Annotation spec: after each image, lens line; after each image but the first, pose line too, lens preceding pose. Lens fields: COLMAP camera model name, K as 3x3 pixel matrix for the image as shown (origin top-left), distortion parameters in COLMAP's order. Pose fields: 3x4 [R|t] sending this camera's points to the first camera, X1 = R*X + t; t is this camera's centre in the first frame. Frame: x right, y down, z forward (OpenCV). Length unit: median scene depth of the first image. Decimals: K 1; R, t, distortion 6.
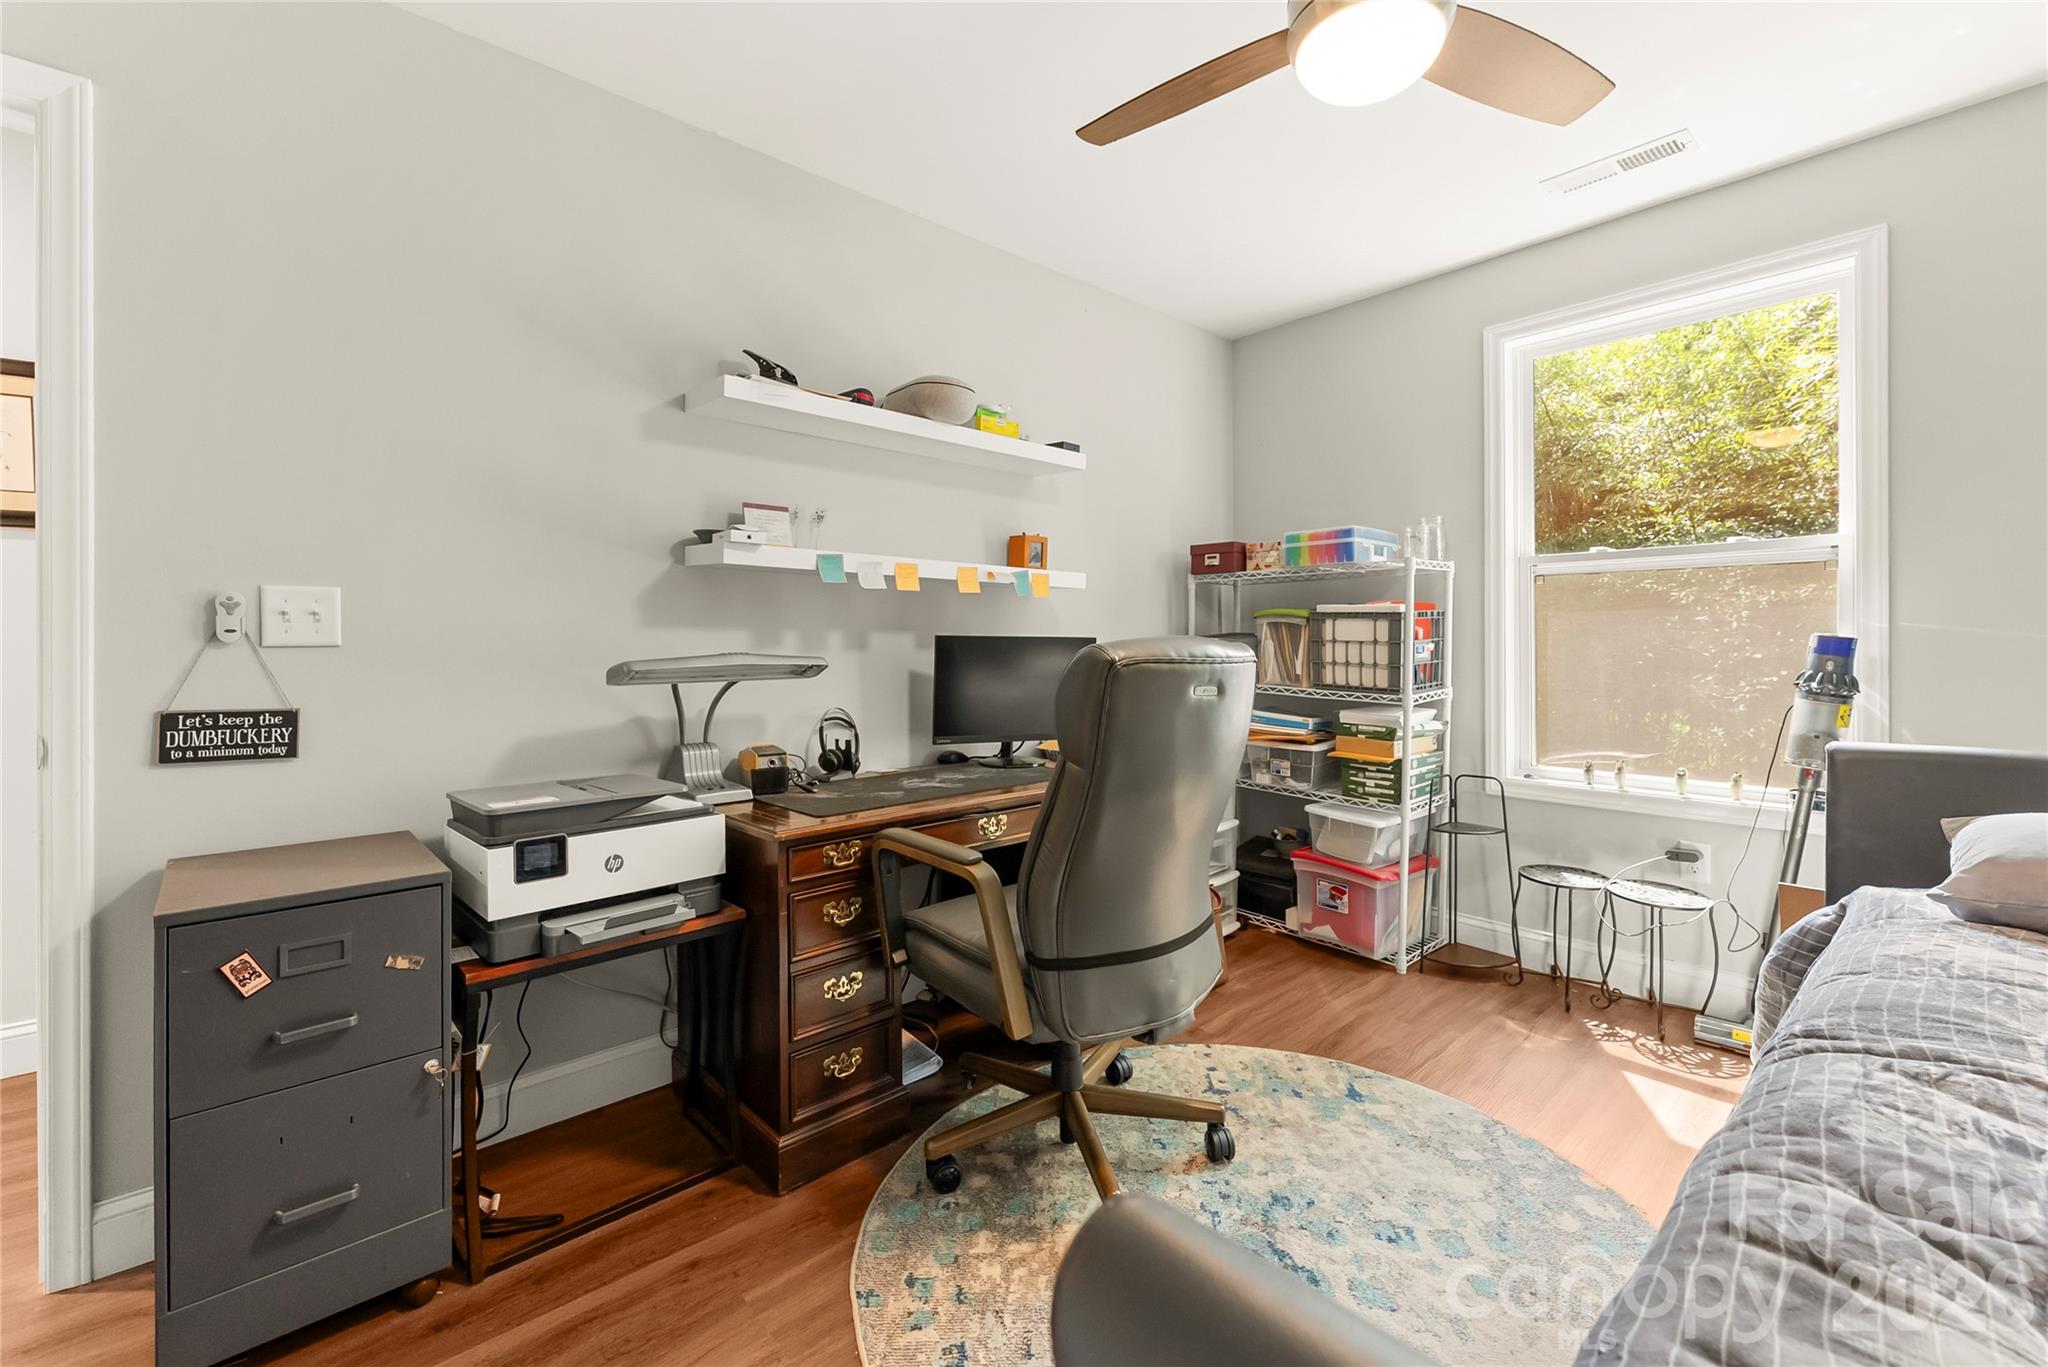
lens RADIAL K [[843.3, 0, 1020.8], [0, 843.3, 650.8], [0, 0, 1]] dist [-0.000338, -0.000113]
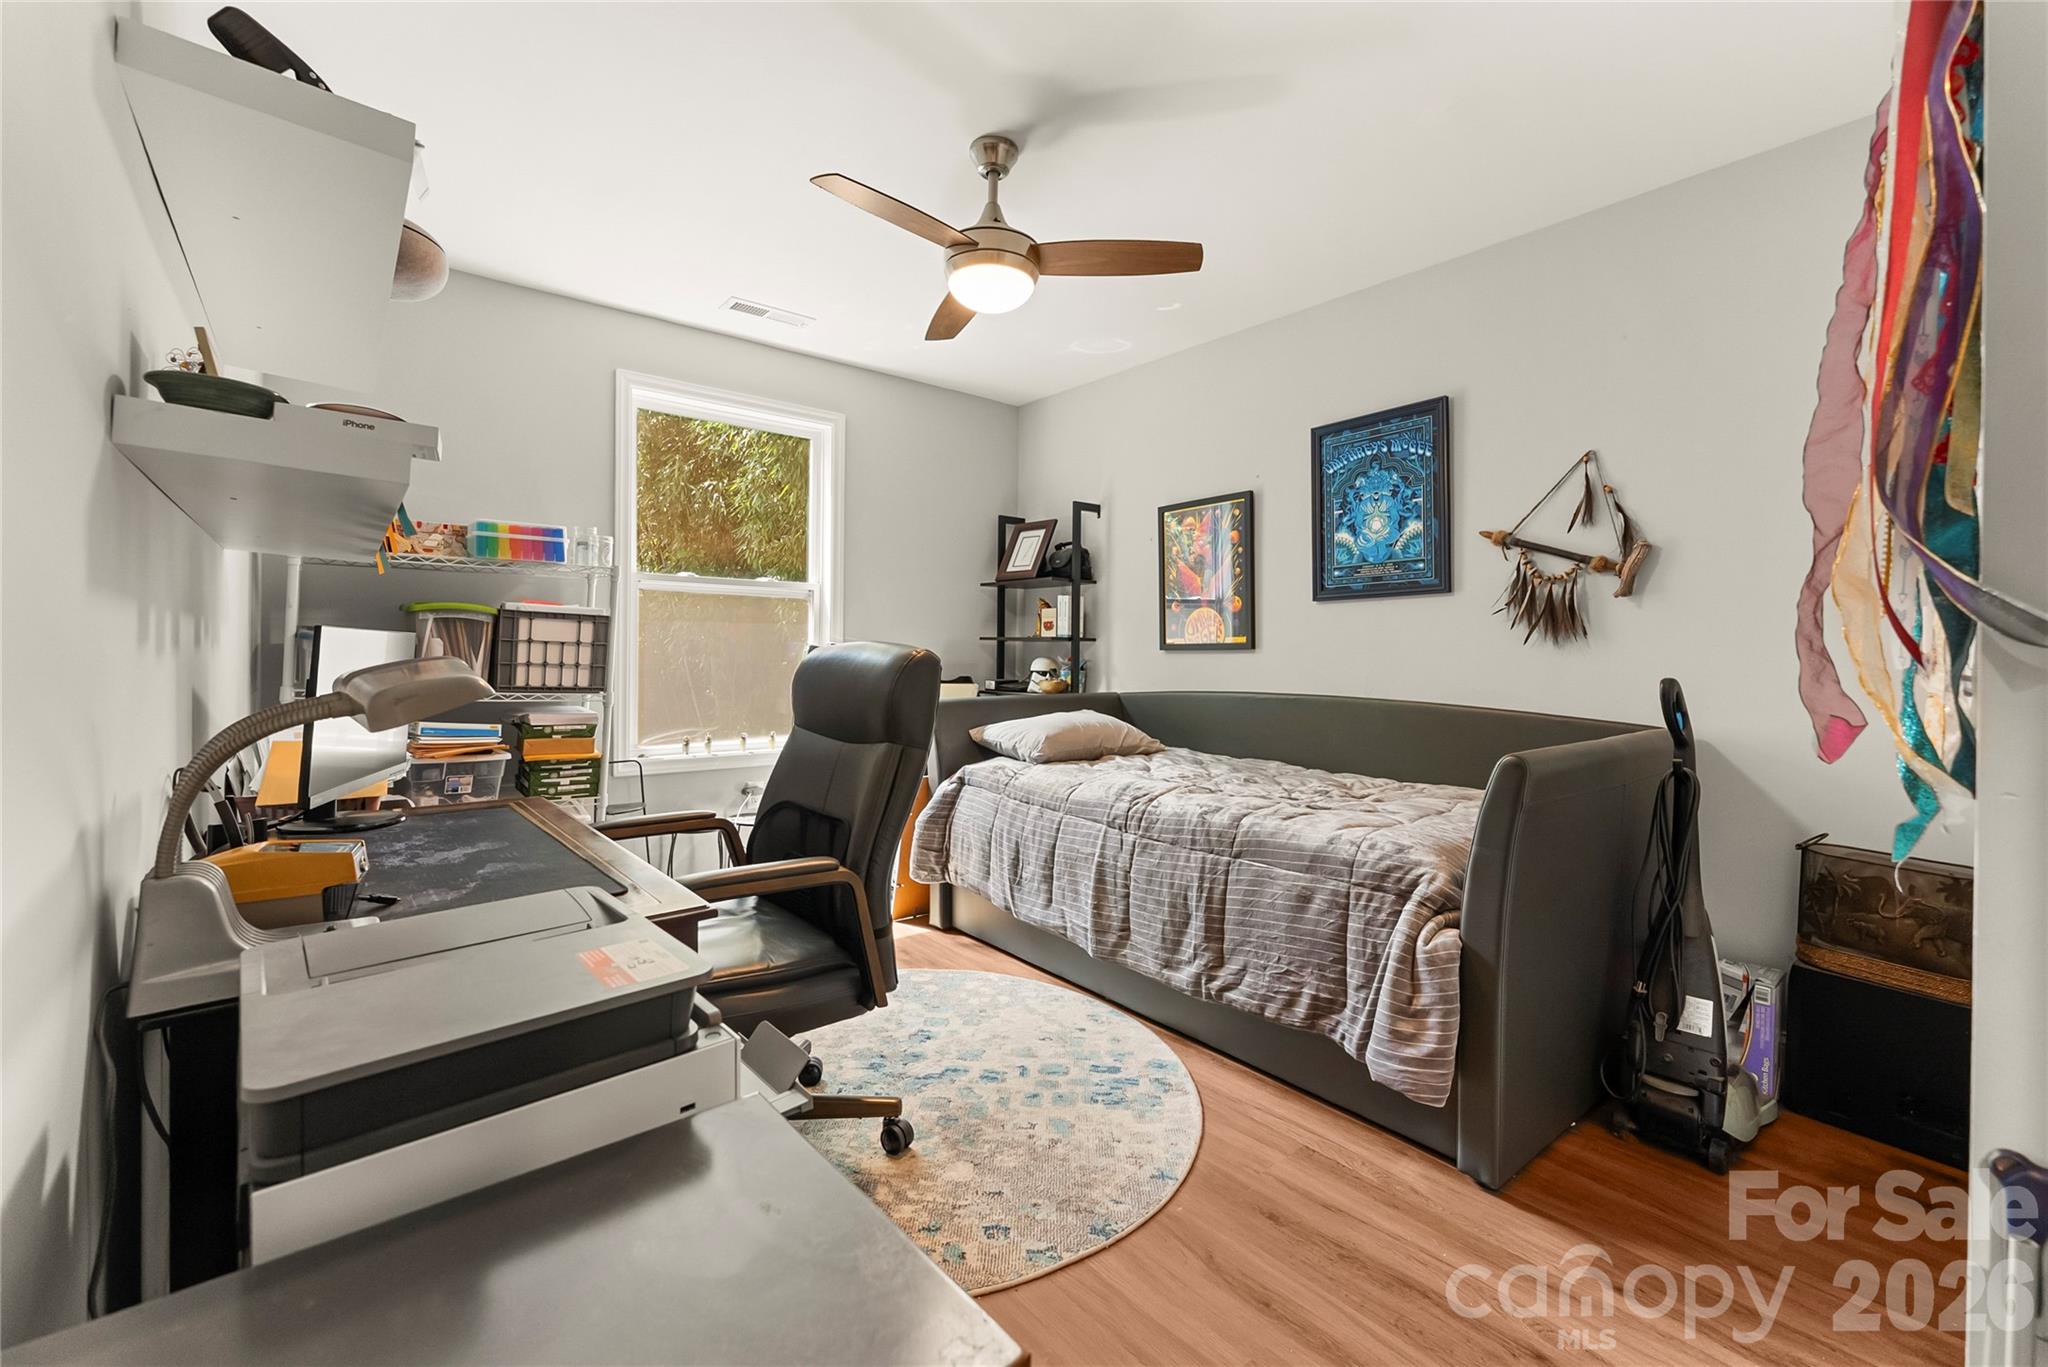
lens RADIAL K [[843.3, 0, 1020.8], [0, 843.3, 650.8], [0, 0, 1]] dist [-0.000338, -0.000113]
pose [[0.055925, 0.002538, 0.998432, -0.567238], [-0.004214, 0.999988, -0.002306, -0.000821], [-0.998426, -0.004078, 0.055935, 0.393056]]
